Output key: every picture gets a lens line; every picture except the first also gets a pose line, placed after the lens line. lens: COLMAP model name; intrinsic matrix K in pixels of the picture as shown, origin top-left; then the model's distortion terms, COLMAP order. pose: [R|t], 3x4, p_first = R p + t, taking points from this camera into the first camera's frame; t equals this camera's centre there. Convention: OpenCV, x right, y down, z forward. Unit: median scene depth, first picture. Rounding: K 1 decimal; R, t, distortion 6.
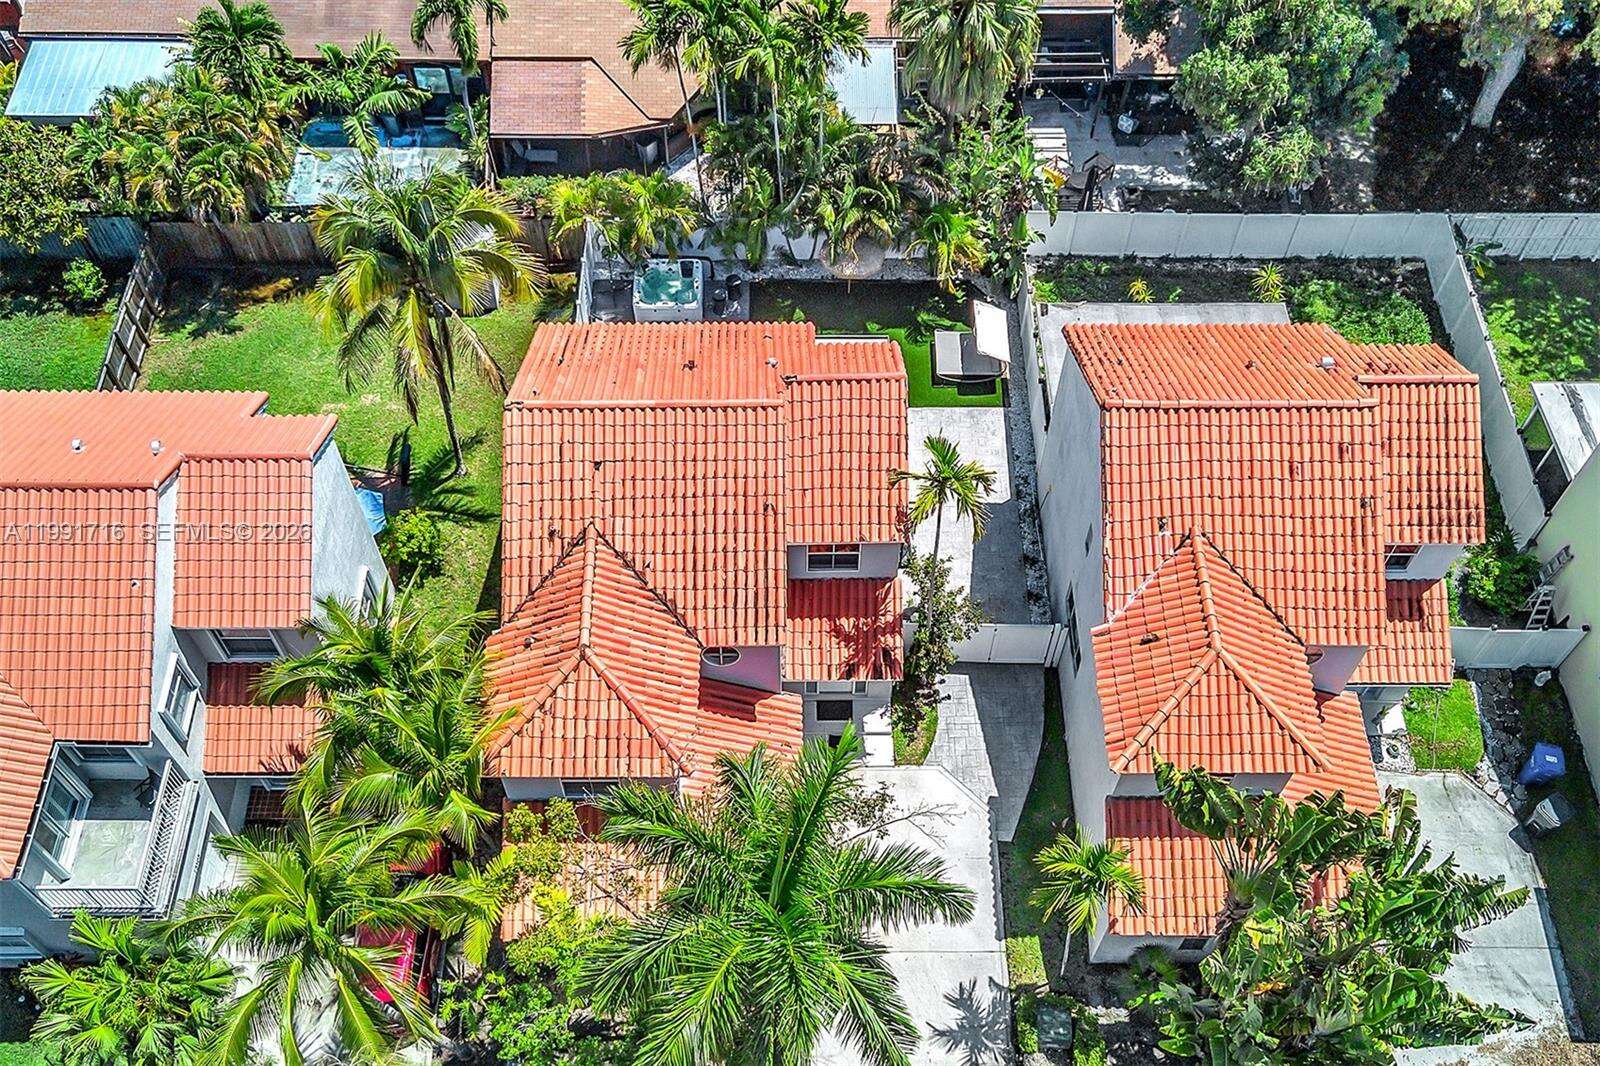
lens RADIAL K [[1358.1, 0, 800.0], [0, 1358.1, 533.0], [0, 0, 1]] dist [0.018481, -0.000742]
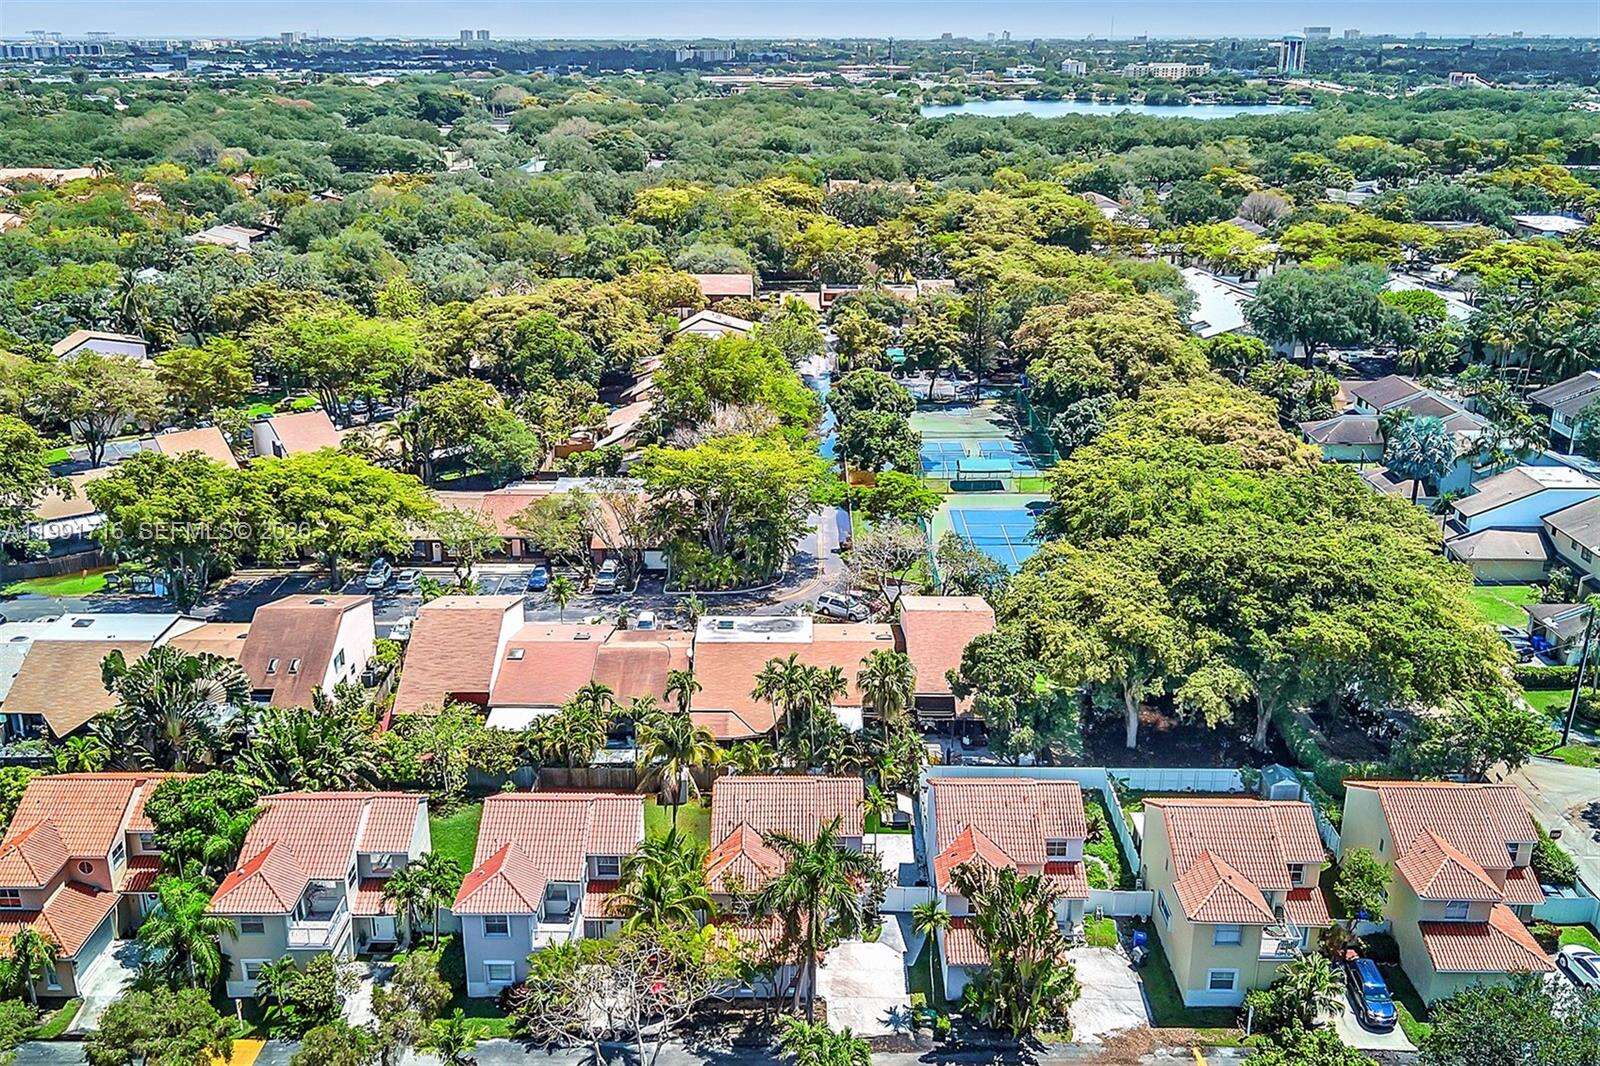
lens RADIAL K [[1358.1, 0, 800.0], [0, 1358.1, 533.0], [0, 0, 1]] dist [0.018481, -0.000742]
pose [[0.999890, -0.005043, -0.013917, -0.002597], [-0.004660, 0.785111, -0.619337, 0.933287], [0.014050, 0.619334, 0.785002, -1.112580]]
